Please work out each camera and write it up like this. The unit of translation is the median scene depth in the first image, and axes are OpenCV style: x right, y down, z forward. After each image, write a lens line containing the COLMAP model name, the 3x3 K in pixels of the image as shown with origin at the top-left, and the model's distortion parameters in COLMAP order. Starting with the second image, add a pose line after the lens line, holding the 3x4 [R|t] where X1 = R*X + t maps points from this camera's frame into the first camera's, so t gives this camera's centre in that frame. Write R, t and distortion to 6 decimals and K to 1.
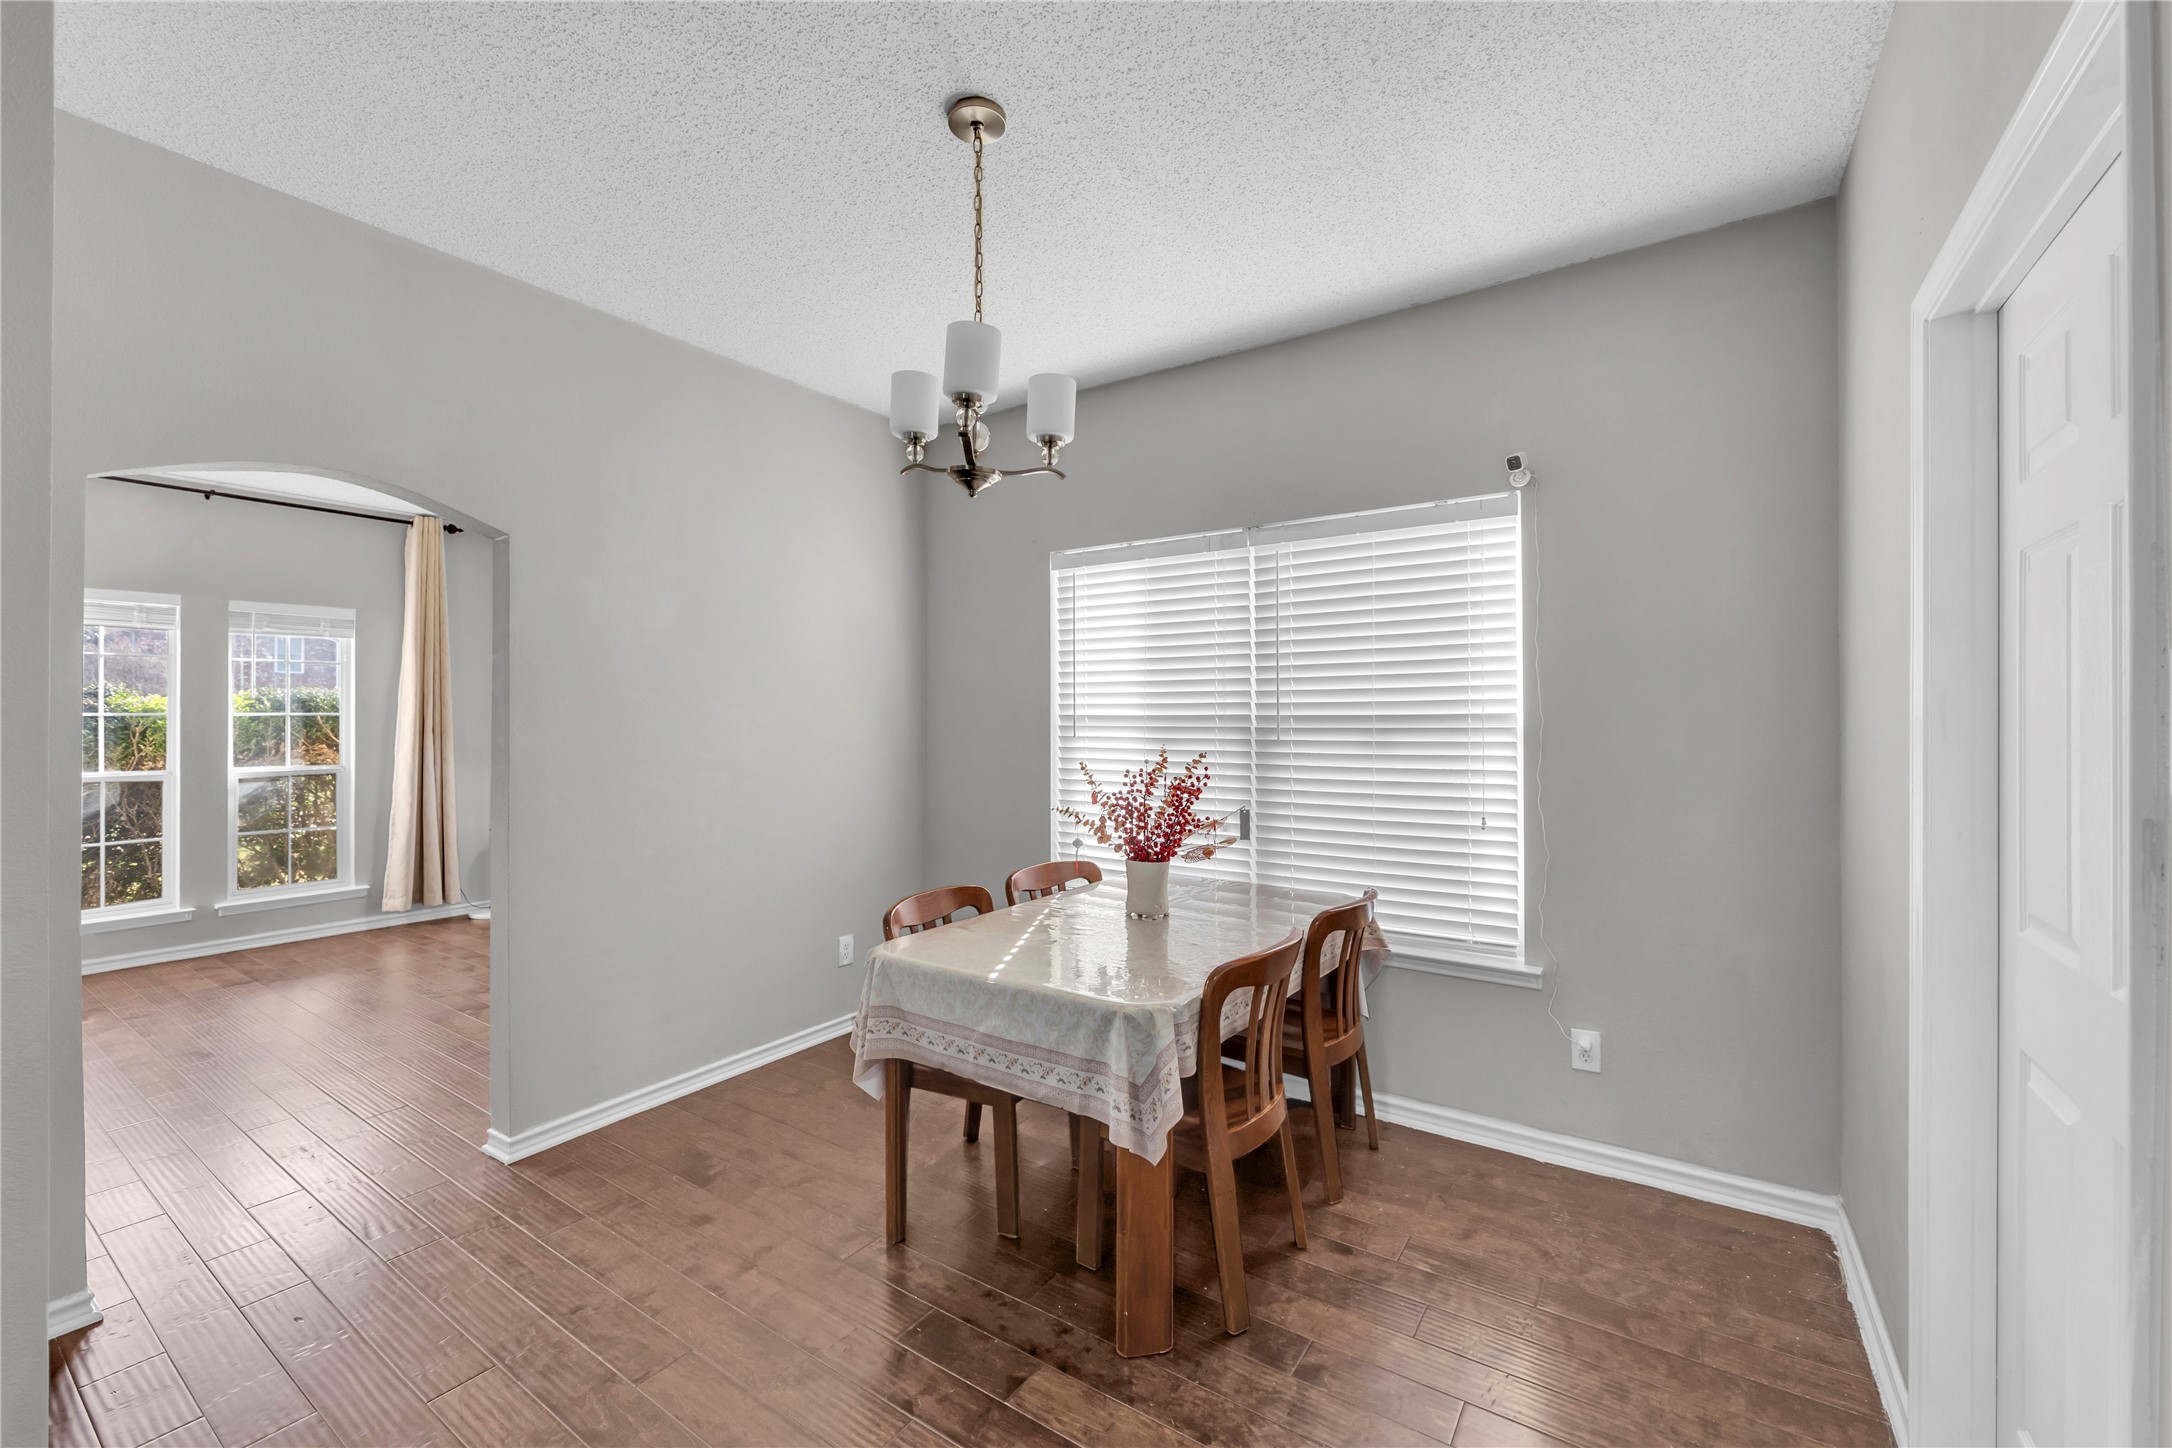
lens RADIAL K [[869.7, 0, 1136.8], [0, 869.7, 718.4], [0, 0, 1]] dist [-0.000698, -0.000854]
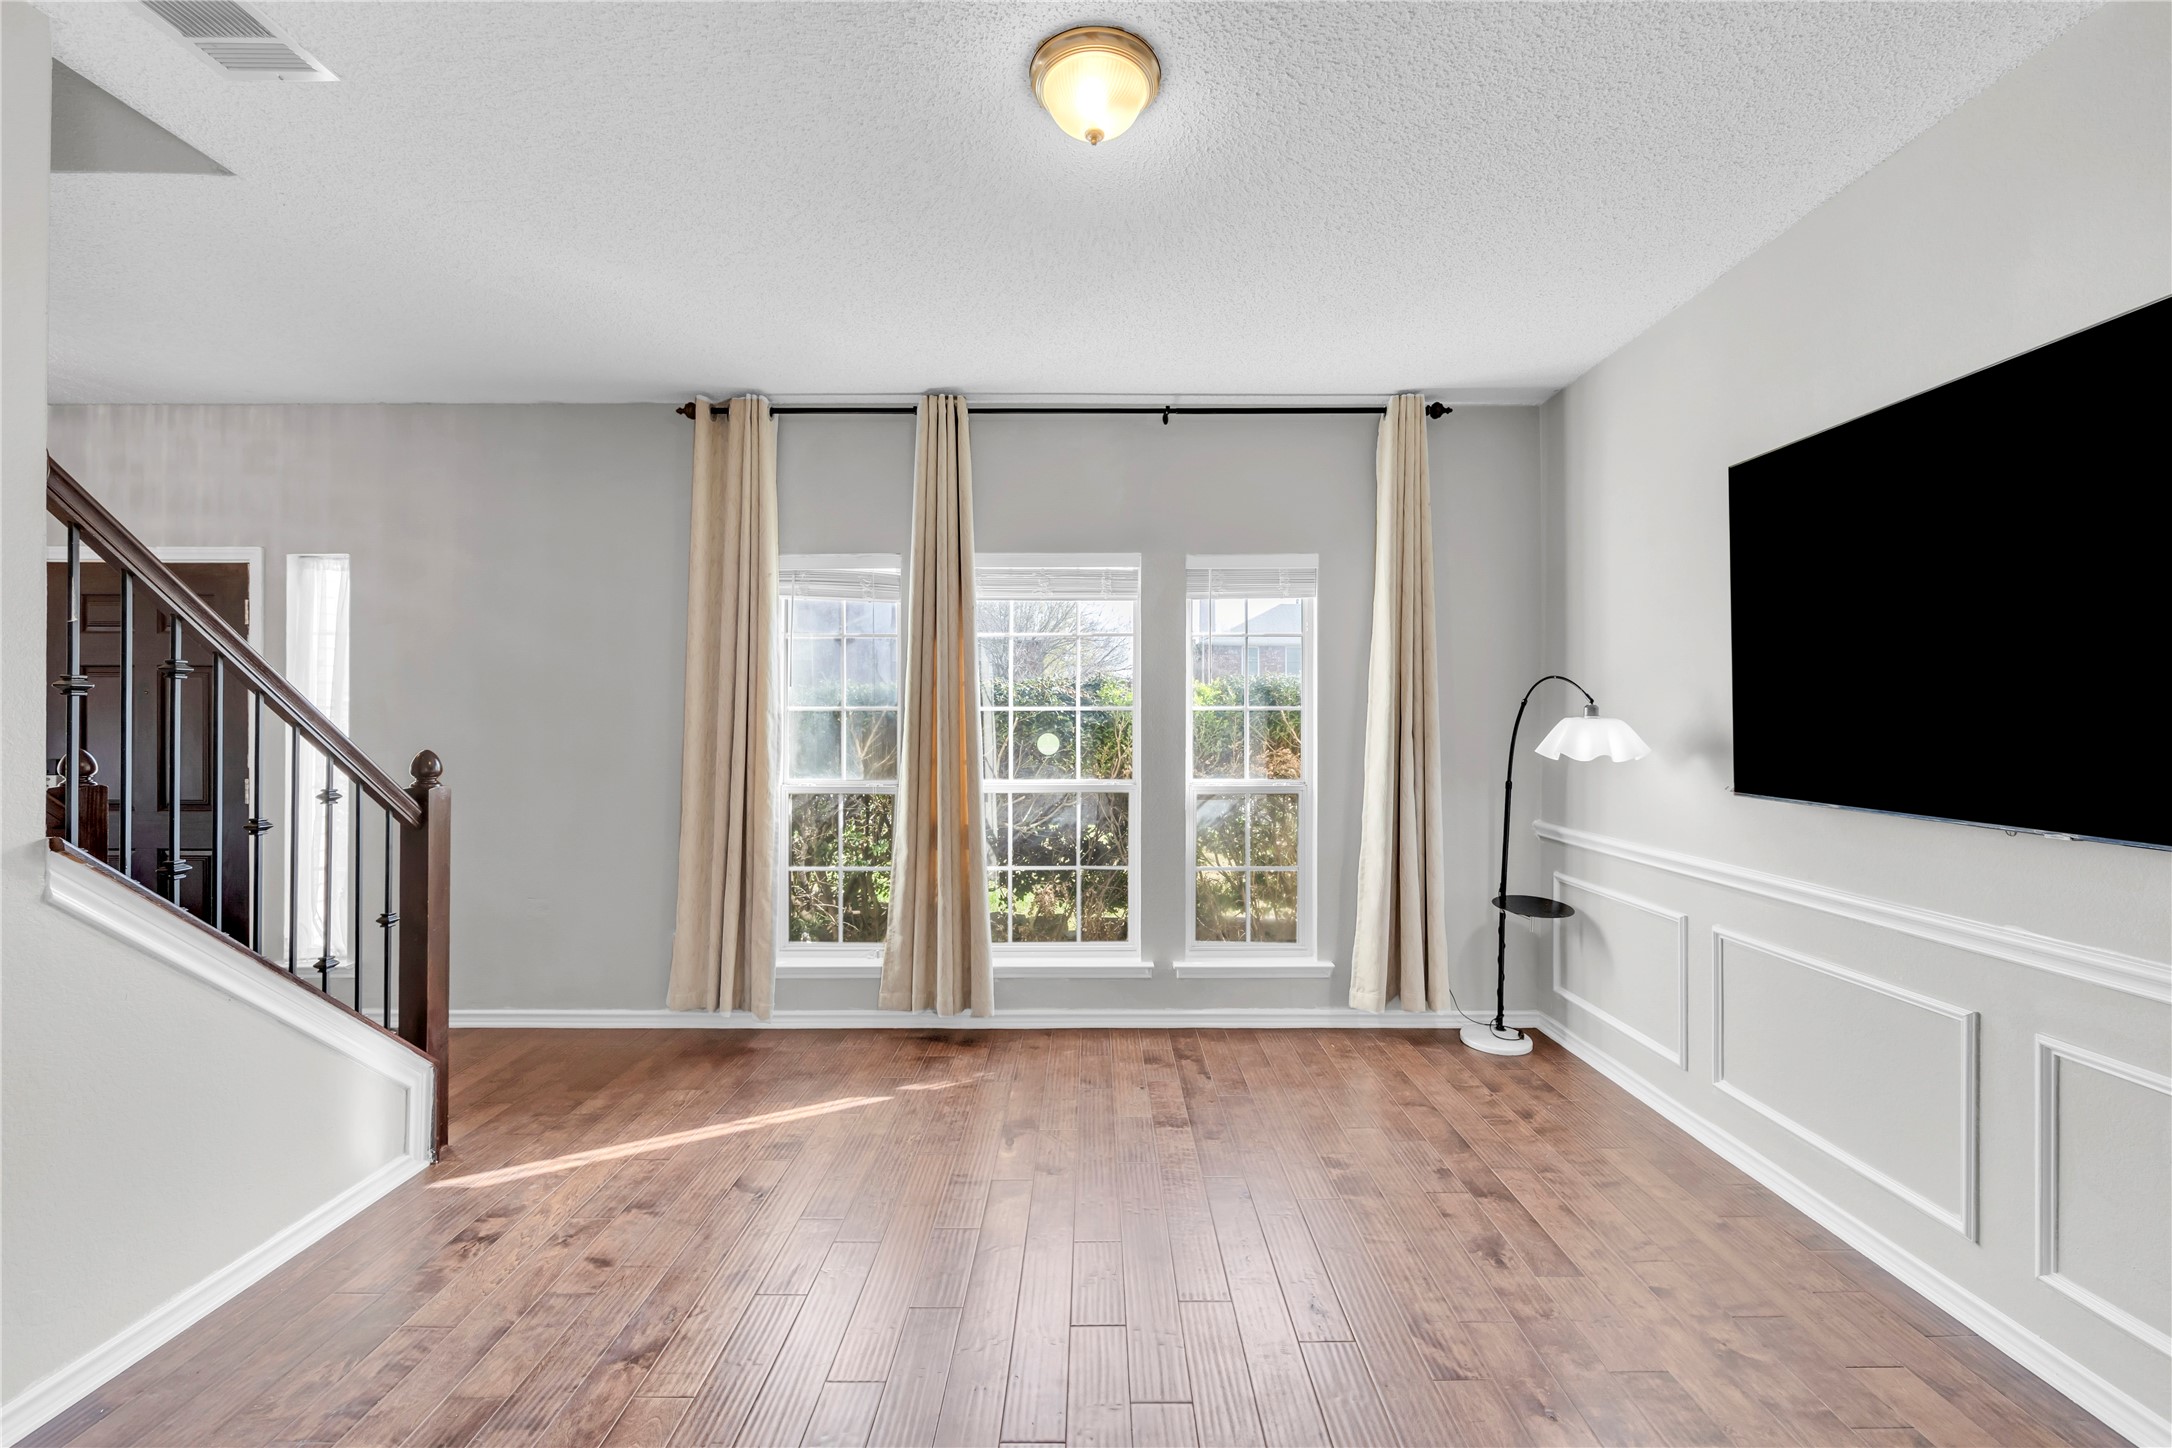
lens RADIAL K [[869.7, 0, 1106.3], [0, 869.7, 714.6], [0, 0, 1]] dist [-0.000698, -0.000854]
pose [[0.538352, 0.001194, -0.842719, -0.418357], [0.001352, 0.999996, 0.002281, -0.000958], [0.842719, -0.002367, 0.538348, 0.497221]]
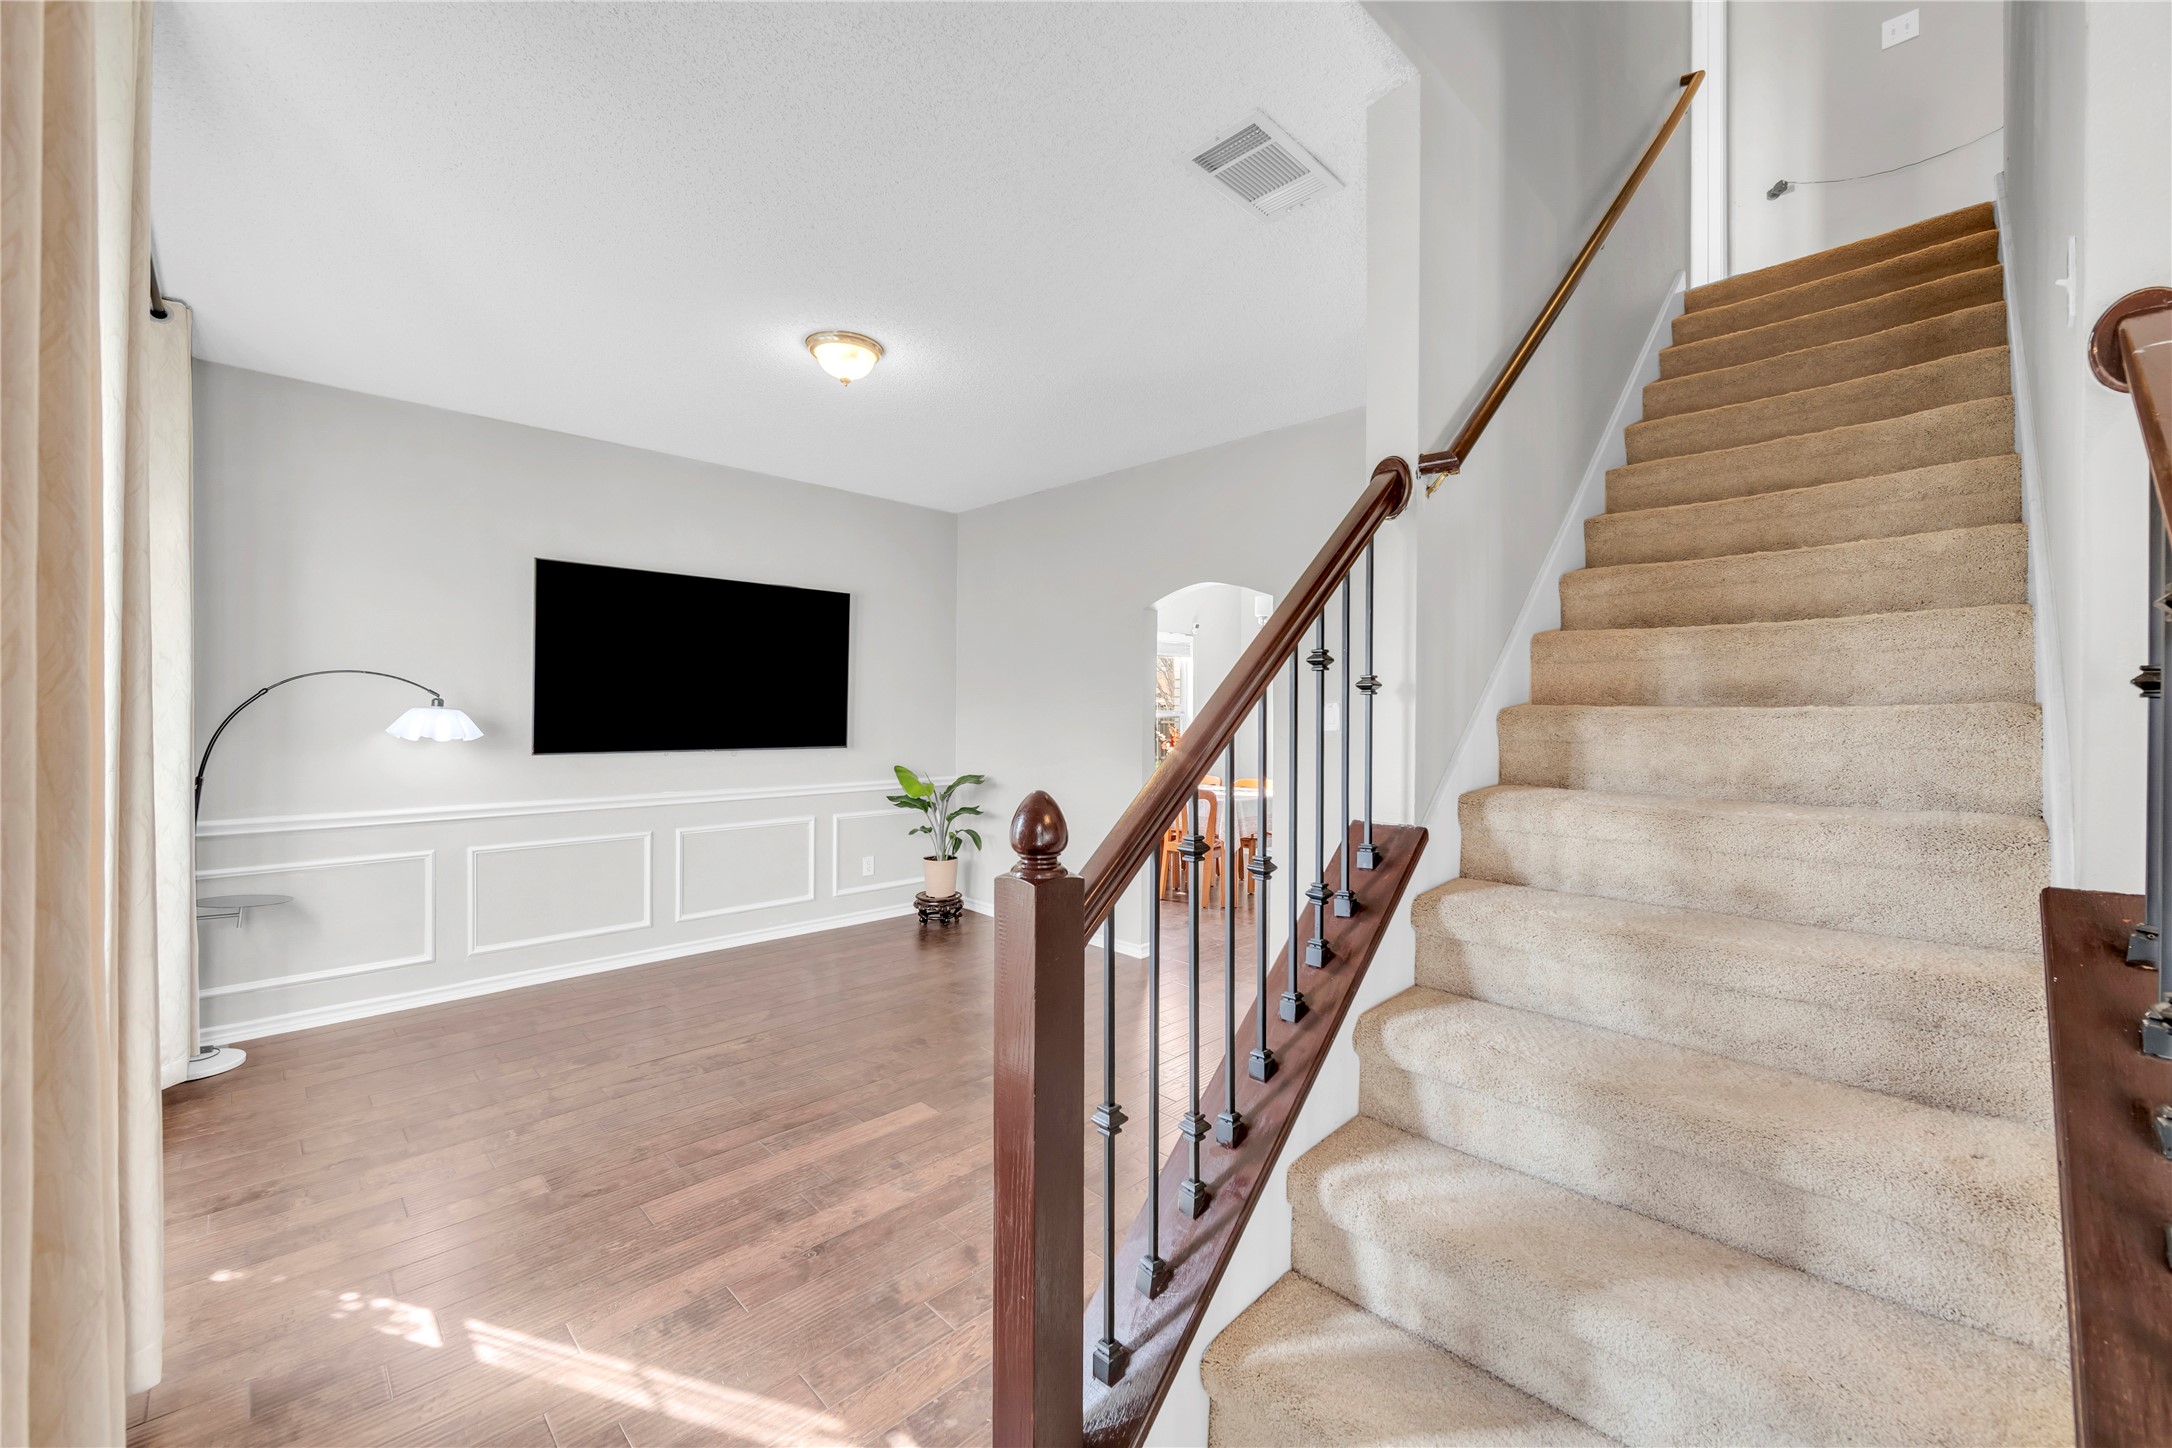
lens RADIAL K [[869.7, 0, 1095.1], [0, 869.7, 716.8], [0, 0, 1]] dist [-0.000698, -0.000854]
pose [[0.226183, -0.001092, 0.974084, -1.241717], [-0.009009, 0.999954, 0.003213, 0.001843], [-0.974043, -0.009503, 0.226163, 0.371988]]
